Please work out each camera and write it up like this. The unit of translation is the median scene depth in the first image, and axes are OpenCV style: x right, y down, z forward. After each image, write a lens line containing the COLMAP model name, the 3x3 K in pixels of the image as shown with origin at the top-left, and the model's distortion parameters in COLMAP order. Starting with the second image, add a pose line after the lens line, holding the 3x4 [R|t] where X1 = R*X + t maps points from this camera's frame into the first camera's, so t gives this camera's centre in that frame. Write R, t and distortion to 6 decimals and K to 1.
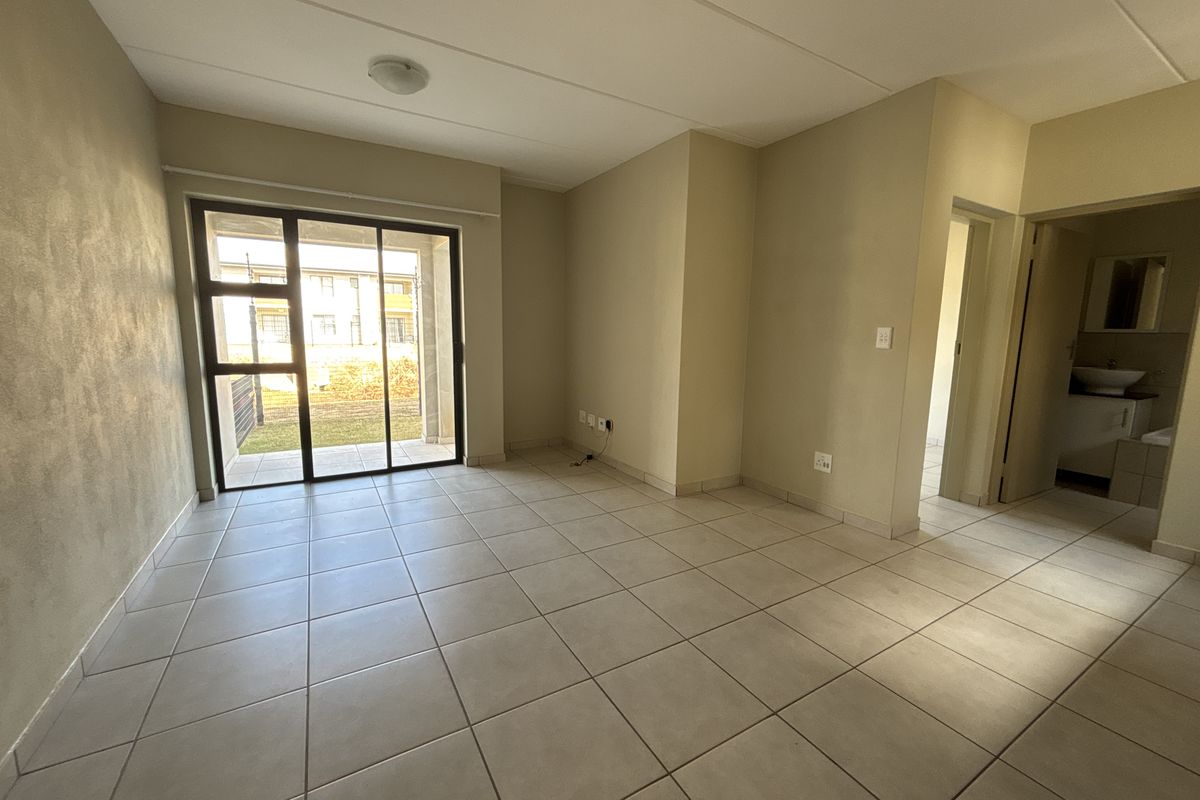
lens RADIAL K [[481.0, 0, 599.7], [0, 481.0, 397.1], [0, 0, 1]] dist [0.009151, -0.004448]
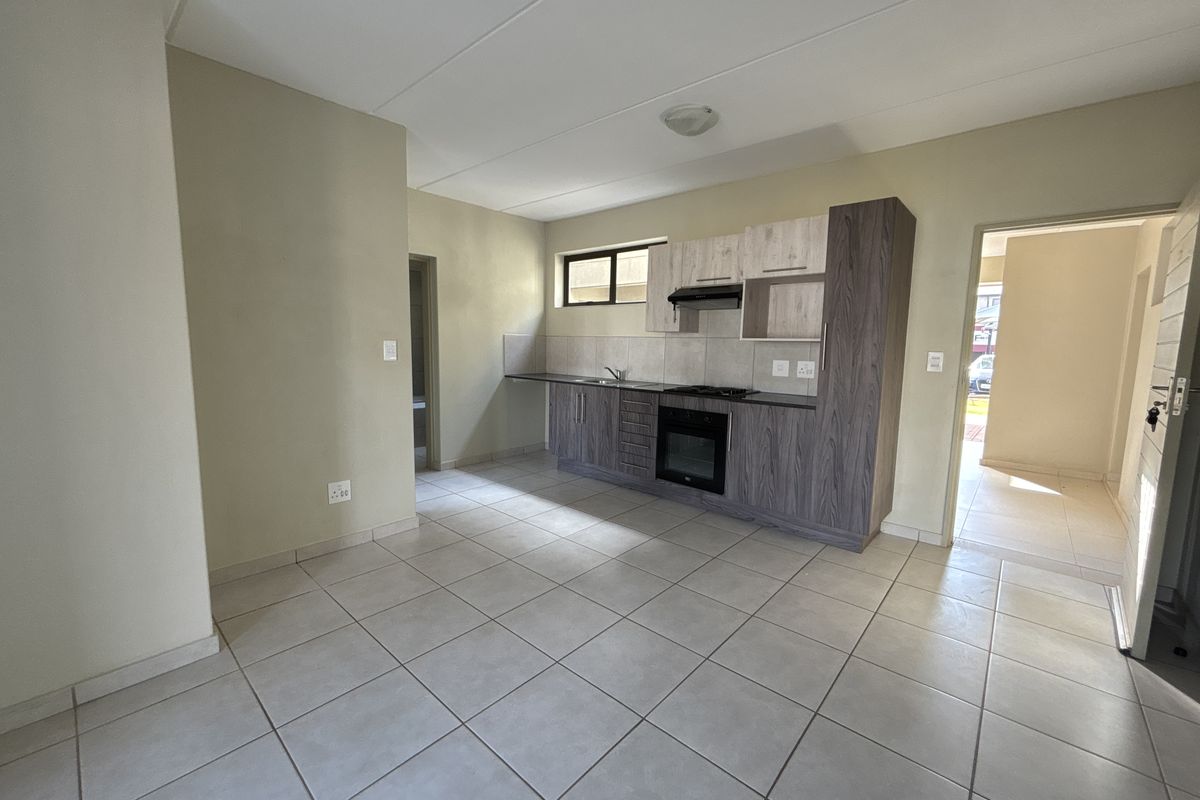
lens RADIAL K [[481.0, 0, 599.7], [0, 481.0, 397.1], [0, 0, 1]] dist [0.009151, -0.004448]
pose [[-0.303646, -0.131593, 0.943654, -0.497758], [0.106946, 0.979450, 0.170998, -0.136580], [-0.946764, 0.152843, -0.283332, 0.776337]]
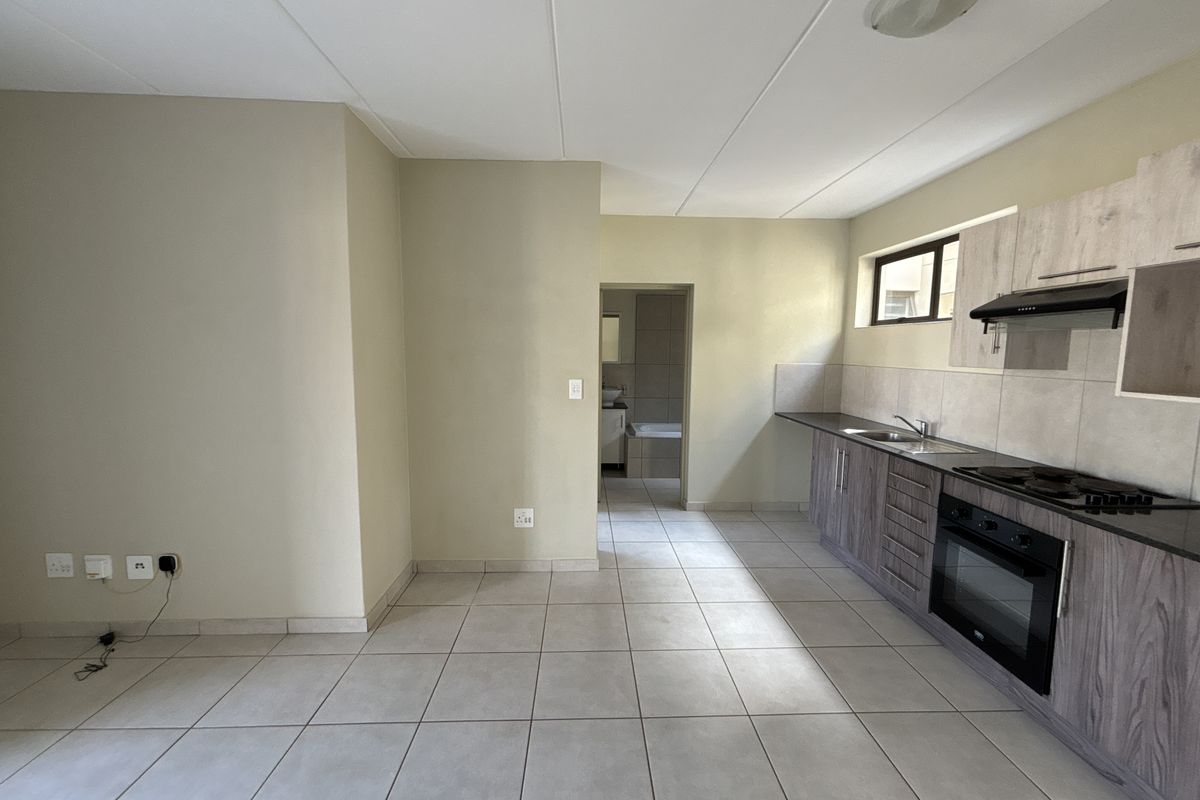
lens RADIAL K [[481.0, 0, 599.7], [0, 481.0, 397.1], [0, 0, 1]] dist [0.009151, -0.004448]
pose [[0.475339, -0.098635, 0.874256, -0.278905], [0.117856, 0.991878, 0.047827, -0.131826], [-0.871873, 0.080302, 0.483103, 0.389690]]
